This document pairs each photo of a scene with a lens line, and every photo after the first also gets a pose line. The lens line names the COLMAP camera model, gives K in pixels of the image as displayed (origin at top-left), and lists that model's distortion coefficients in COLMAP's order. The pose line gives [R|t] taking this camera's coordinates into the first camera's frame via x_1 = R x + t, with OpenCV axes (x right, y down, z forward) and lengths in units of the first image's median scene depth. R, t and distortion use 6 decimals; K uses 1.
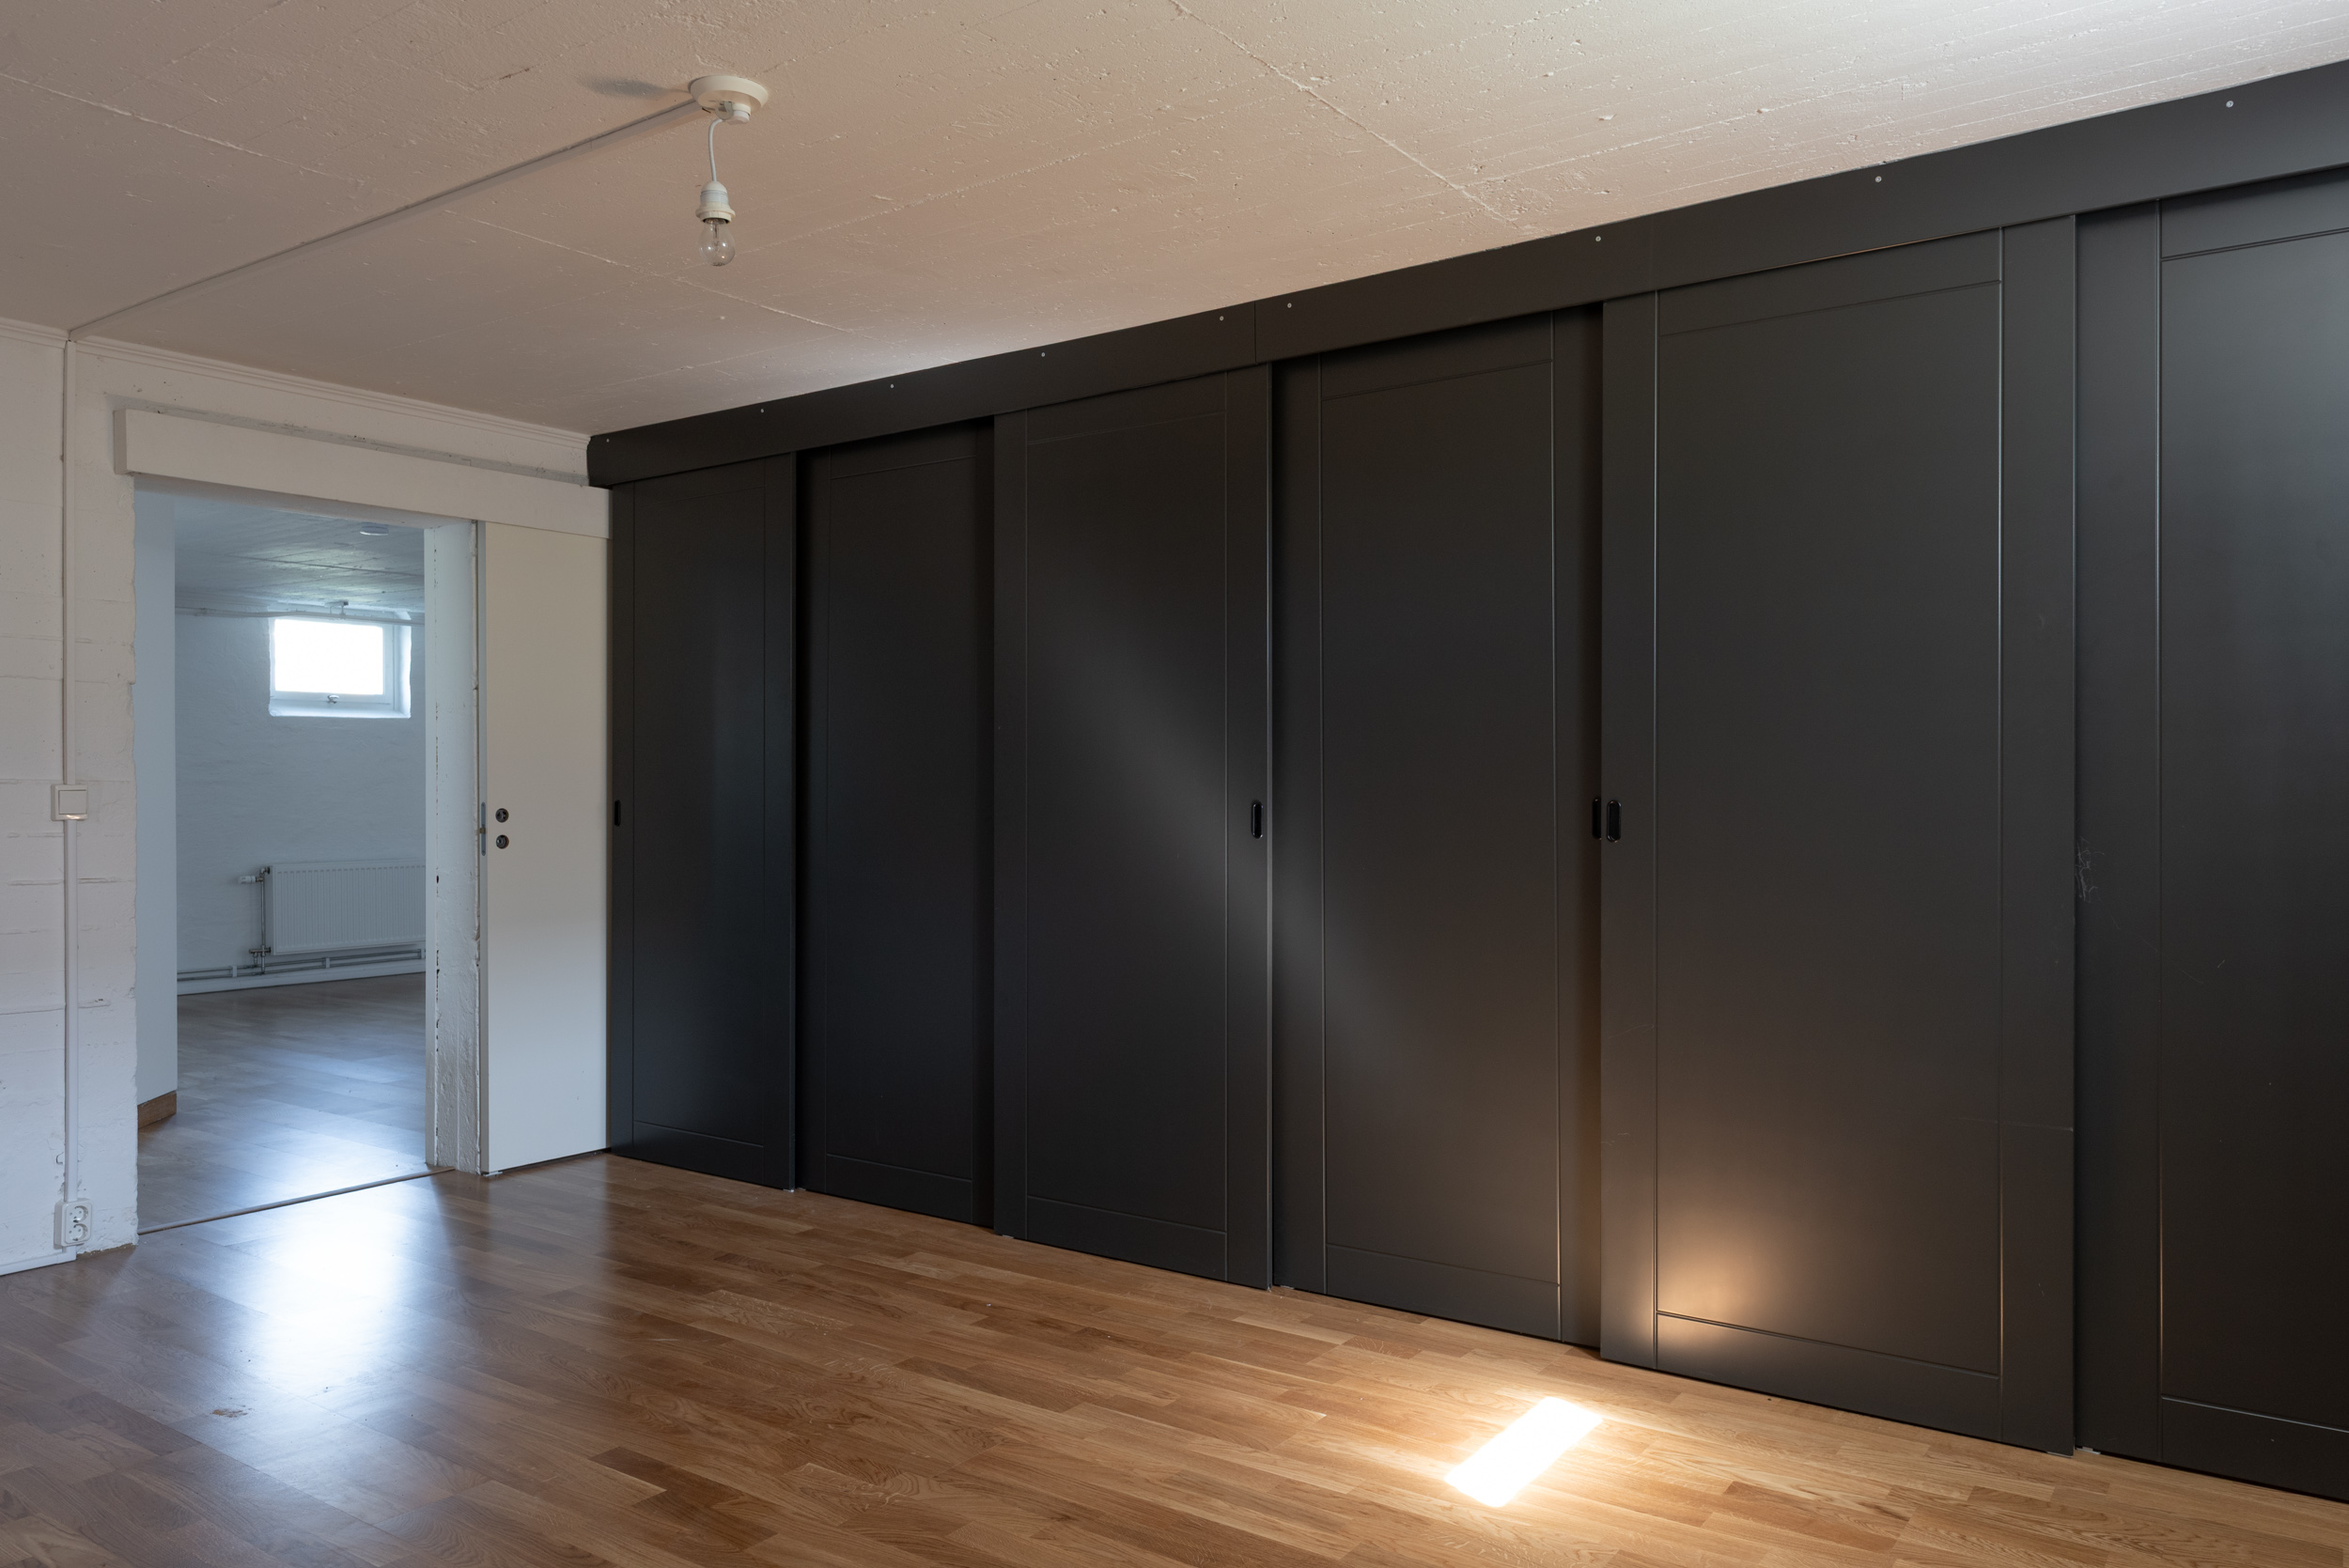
lens RADIAL K [[1607.3, 0, 1178.1], [0, 1607.3, 781.7], [0, 0, 1]] dist [-0.003175, -0.002832]
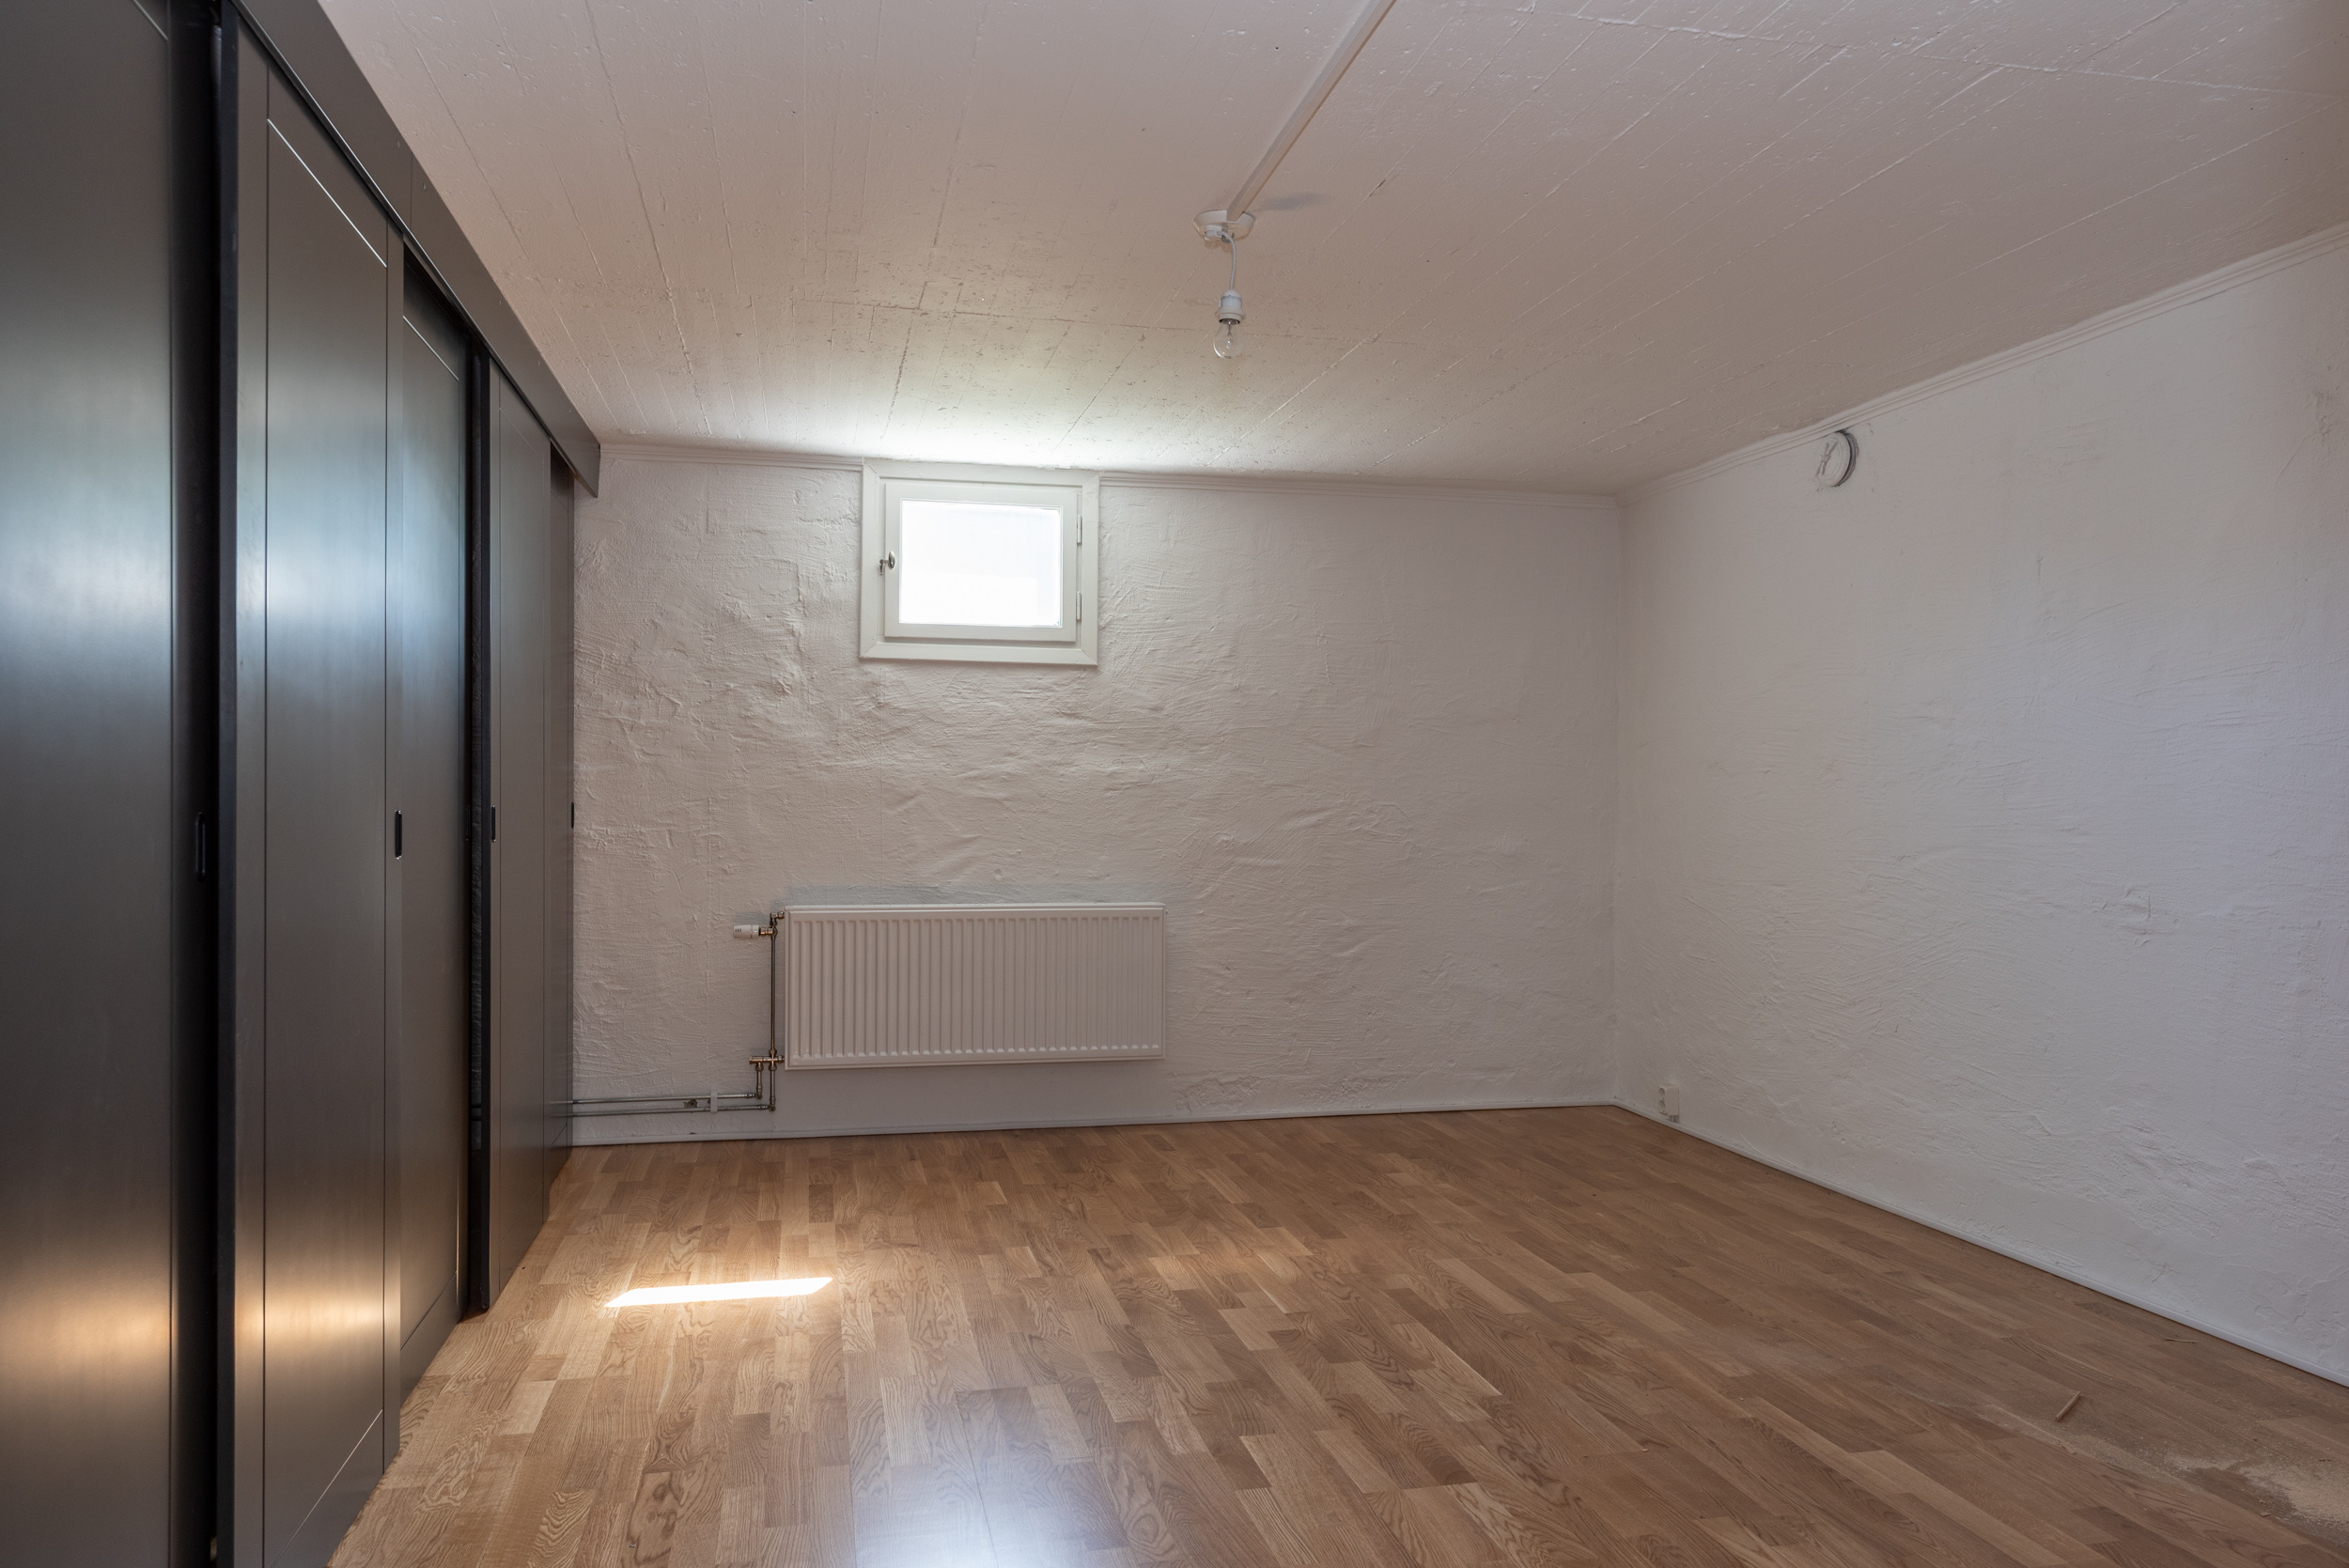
lens RADIAL K [[1607.3, 0, 1176.3], [0, 1607.3, 793.5], [0, 0, 1]] dist [-0.003175, -0.002832]
pose [[-0.738353, 0.001390, 0.674413, -0.995872], [-0.005966, 0.999945, -0.008592, 0.009385], [-0.674388, -0.010367, -0.738305, 1.785398]]
